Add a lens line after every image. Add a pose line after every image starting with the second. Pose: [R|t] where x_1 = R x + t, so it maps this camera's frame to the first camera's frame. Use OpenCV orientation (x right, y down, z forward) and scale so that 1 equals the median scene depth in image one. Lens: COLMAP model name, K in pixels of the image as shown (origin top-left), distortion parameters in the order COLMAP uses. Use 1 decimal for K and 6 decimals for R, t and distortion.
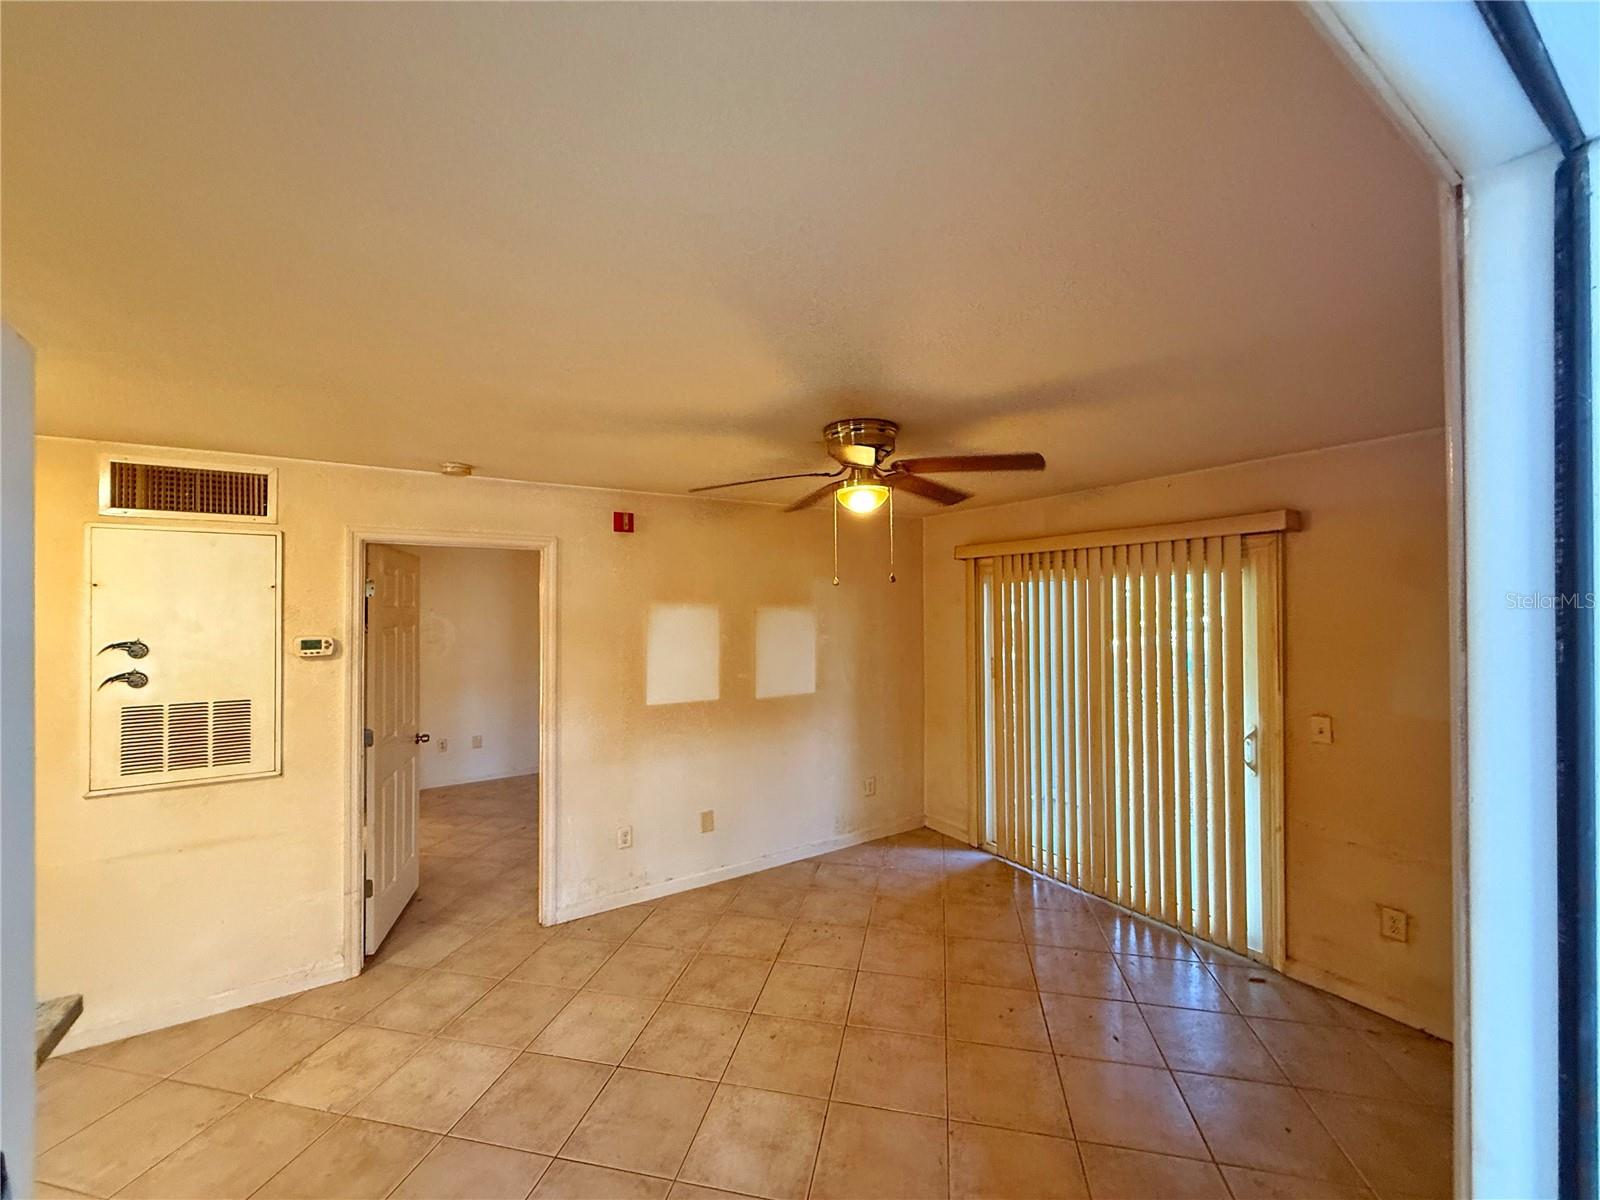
lens RADIAL K [[637.1, 0, 800.0], [0, 637.1, 600.0], [0, 0, 1]] dist [0.000749, -0.000081]
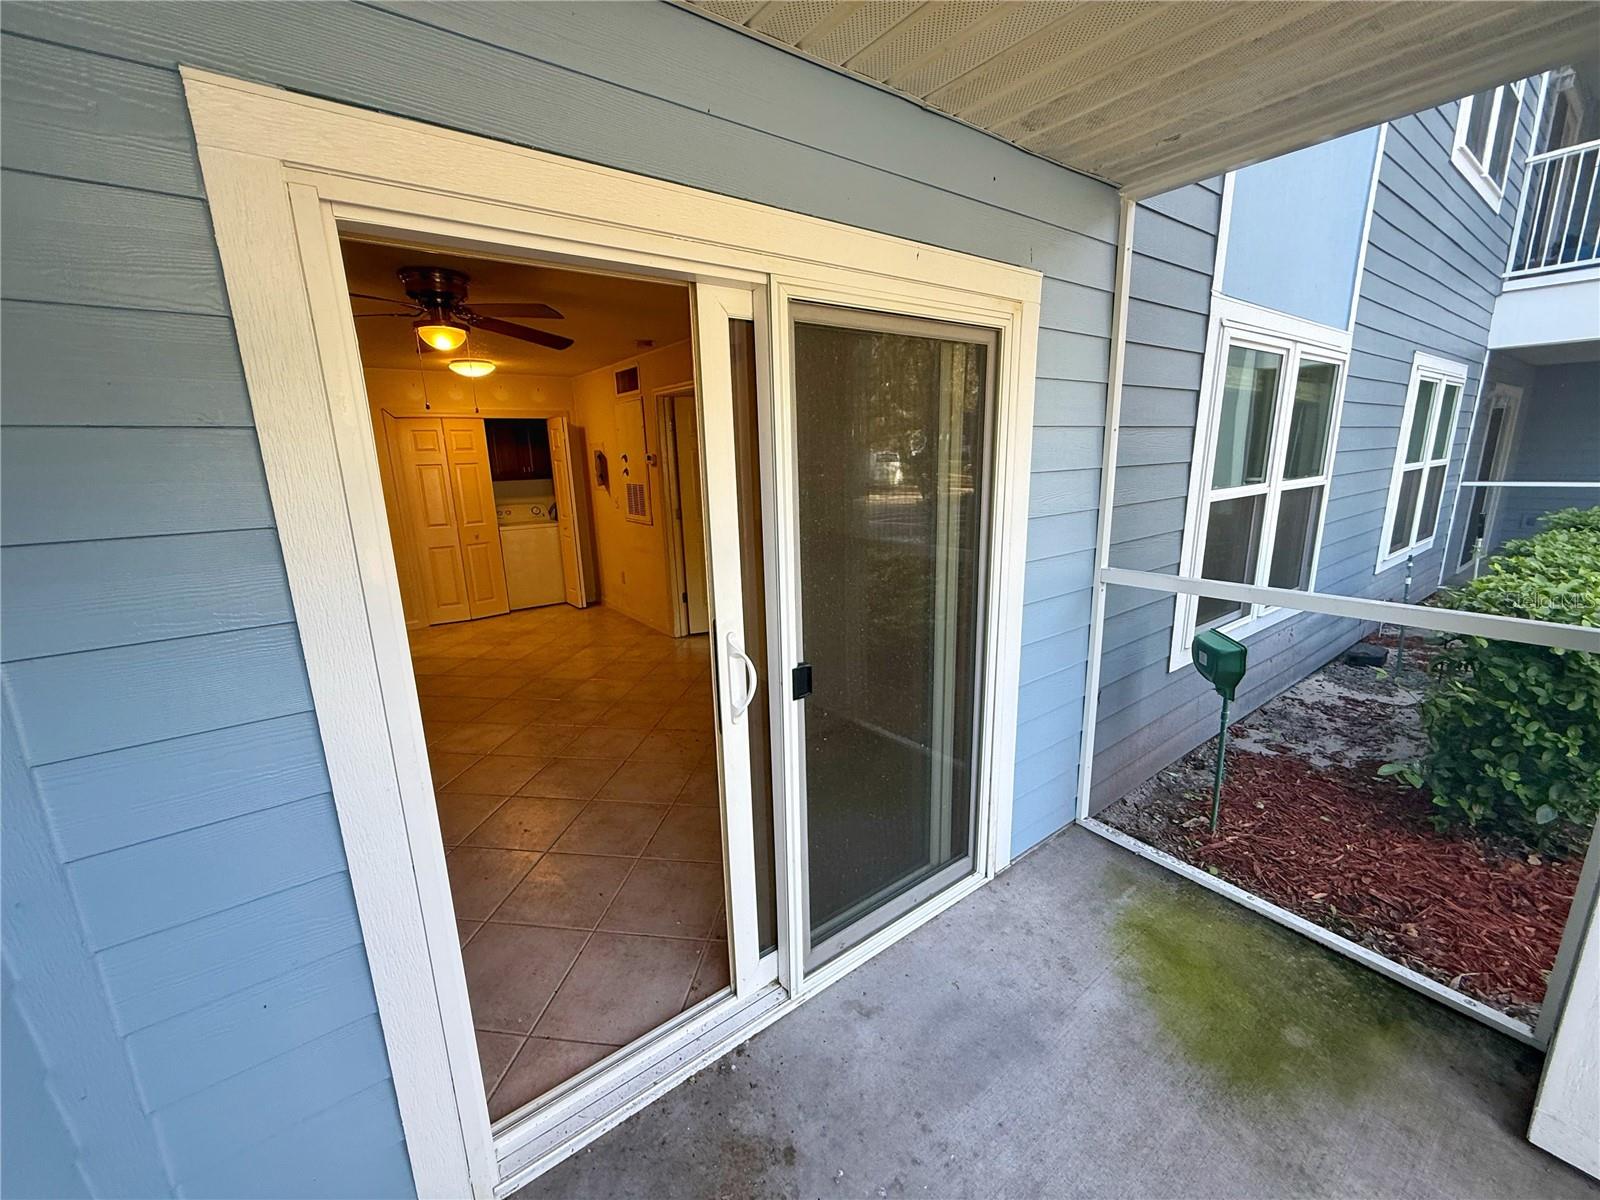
lens RADIAL K [[637.1, 0, 800.0], [0, 637.1, 600.0], [0, 0, 1]] dist [0.000749, -0.000081]
pose [[0.074464, 0.229230, -0.970520, 1.235753], [0.027079, 0.972398, 0.231751, 0.054109], [0.996856, -0.043538, 0.066201, 1.345771]]
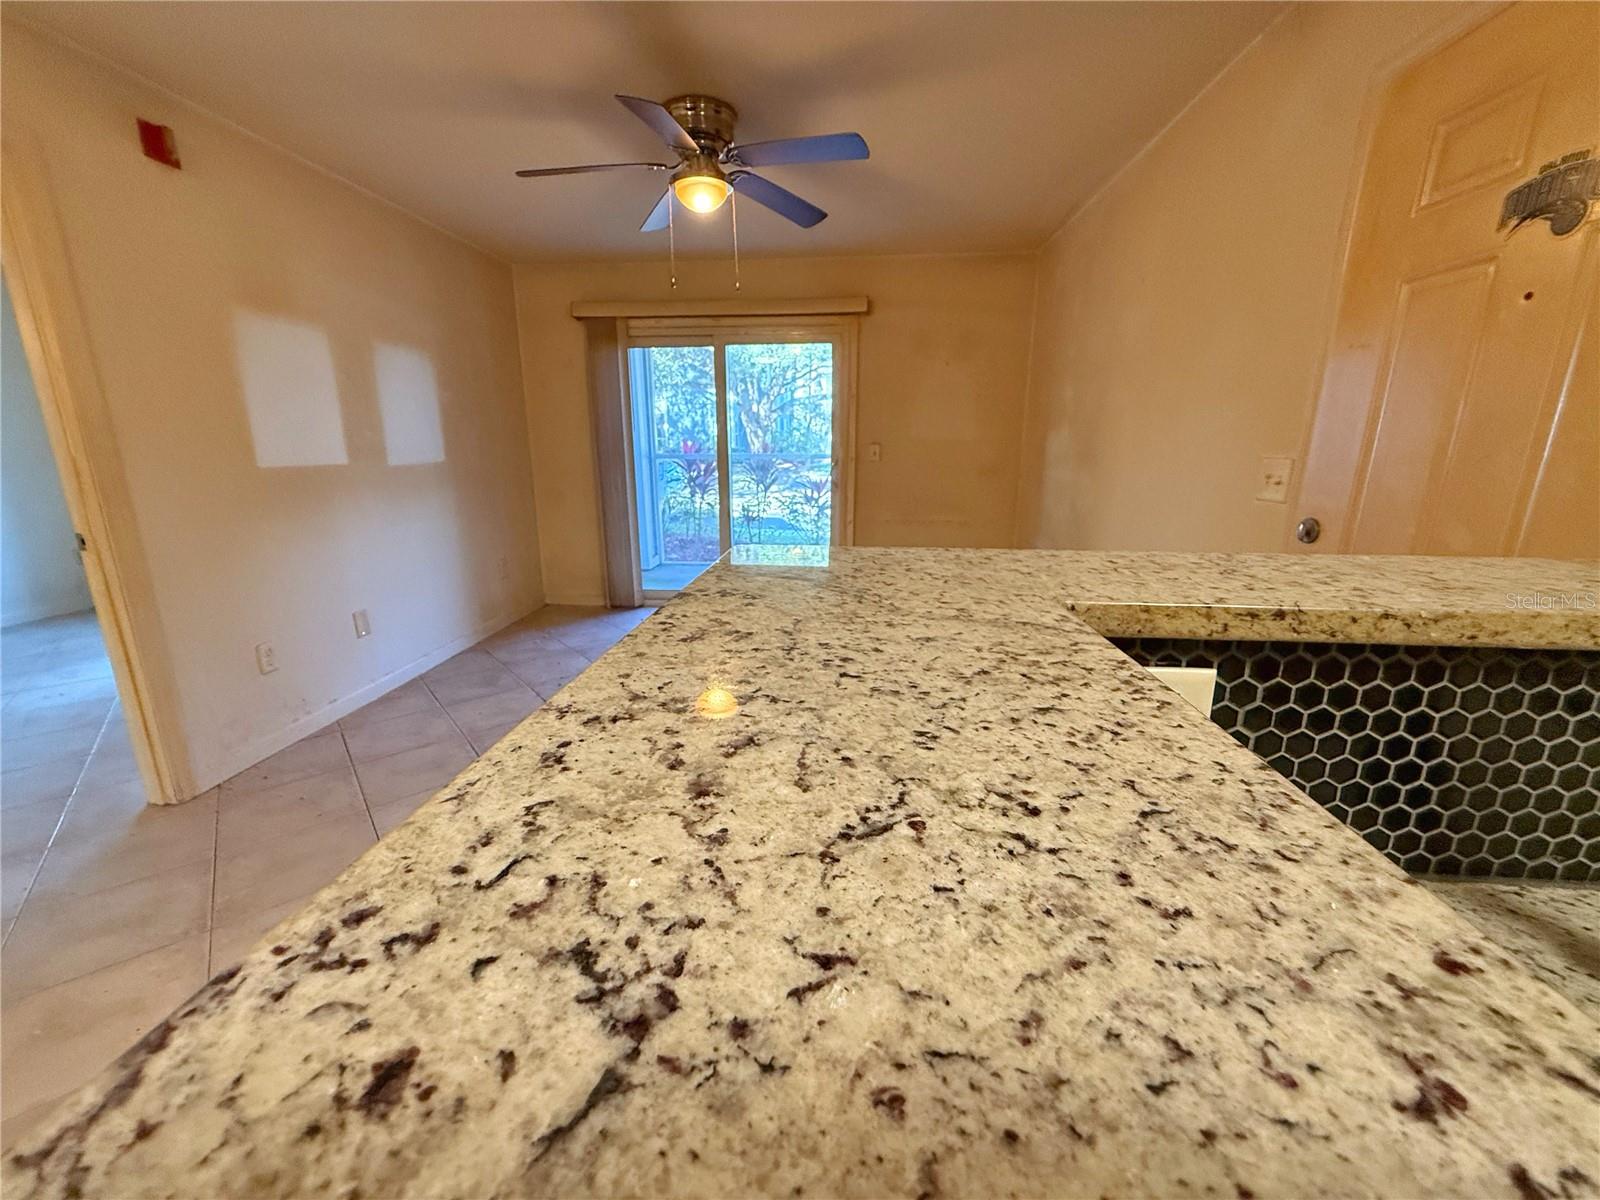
lens RADIAL K [[637.1, 0, 800.0], [0, 637.1, 600.0], [0, 0, 1]] dist [0.000749, -0.000081]
pose [[0.603247, -0.191198, 0.774298, -0.590465], [-0.006474, 0.969634, 0.244476, 0.177157], [-0.797528, -0.152492, 0.583691, 0.171066]]
